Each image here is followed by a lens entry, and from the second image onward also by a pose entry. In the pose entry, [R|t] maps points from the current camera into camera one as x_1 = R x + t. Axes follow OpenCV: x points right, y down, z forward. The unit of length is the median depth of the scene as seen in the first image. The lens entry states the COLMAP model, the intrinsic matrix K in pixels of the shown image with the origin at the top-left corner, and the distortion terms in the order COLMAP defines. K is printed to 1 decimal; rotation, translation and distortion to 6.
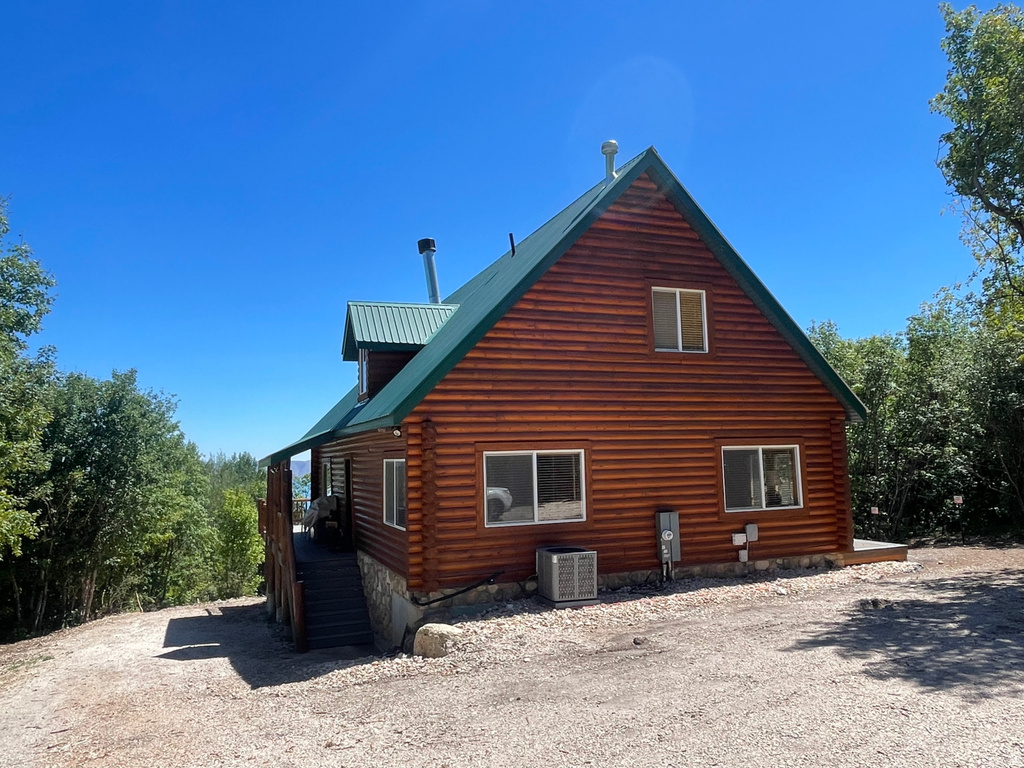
lens RADIAL K [[725.3, 0, 518.2], [0, 725.3, 388.9], [0, 0, 1]] dist [0.067141, -0.109281]
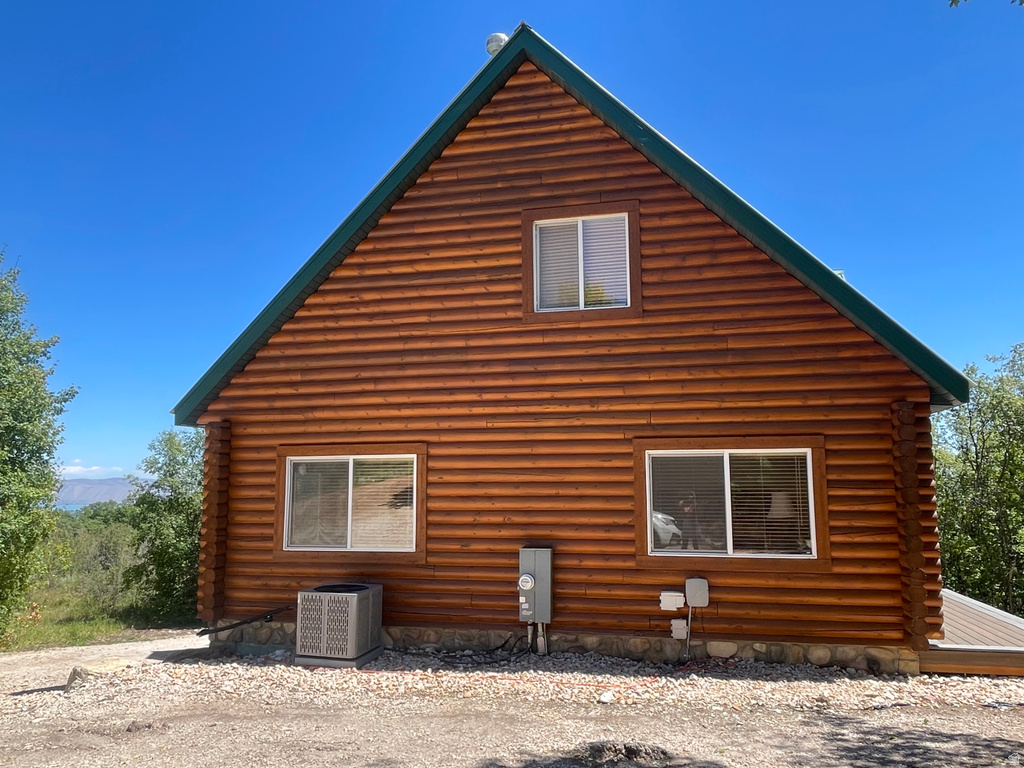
lens RADIAL K [[725.3, 0, 518.2], [0, 725.3, 388.9], [0, 0, 1]] dist [0.067141, -0.109281]
pose [[0.818179, -0.052801, -0.572534, 0.559122], [0.039744, 0.998586, -0.035298, 0.043666], [0.573588, 0.006126, 0.819121, 0.419042]]
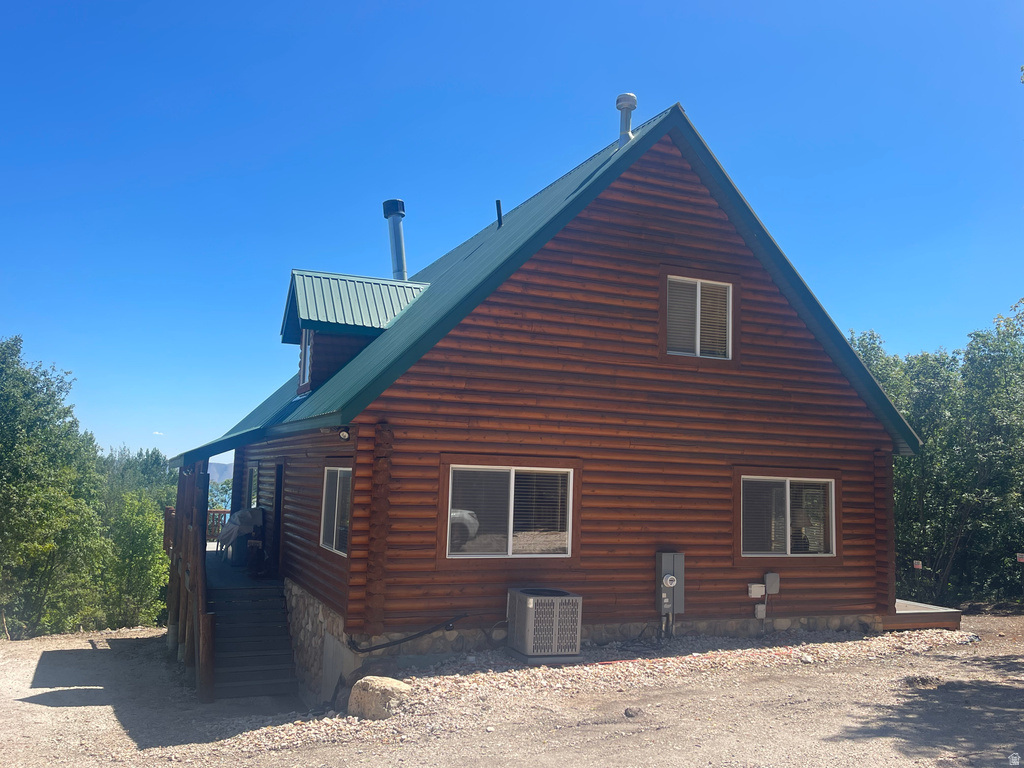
lens RADIAL K [[872.1, 0, 512.0], [0, 872.1, 384.0], [0, 0, 1]] dist [0.088836, -0.097986]
pose [[0.997859, 0.061223, 0.023005, -0.006113], [-0.060993, 0.998083, -0.010541, 0.002772], [-0.023607, 0.009115, 0.999680, 0.022502]]
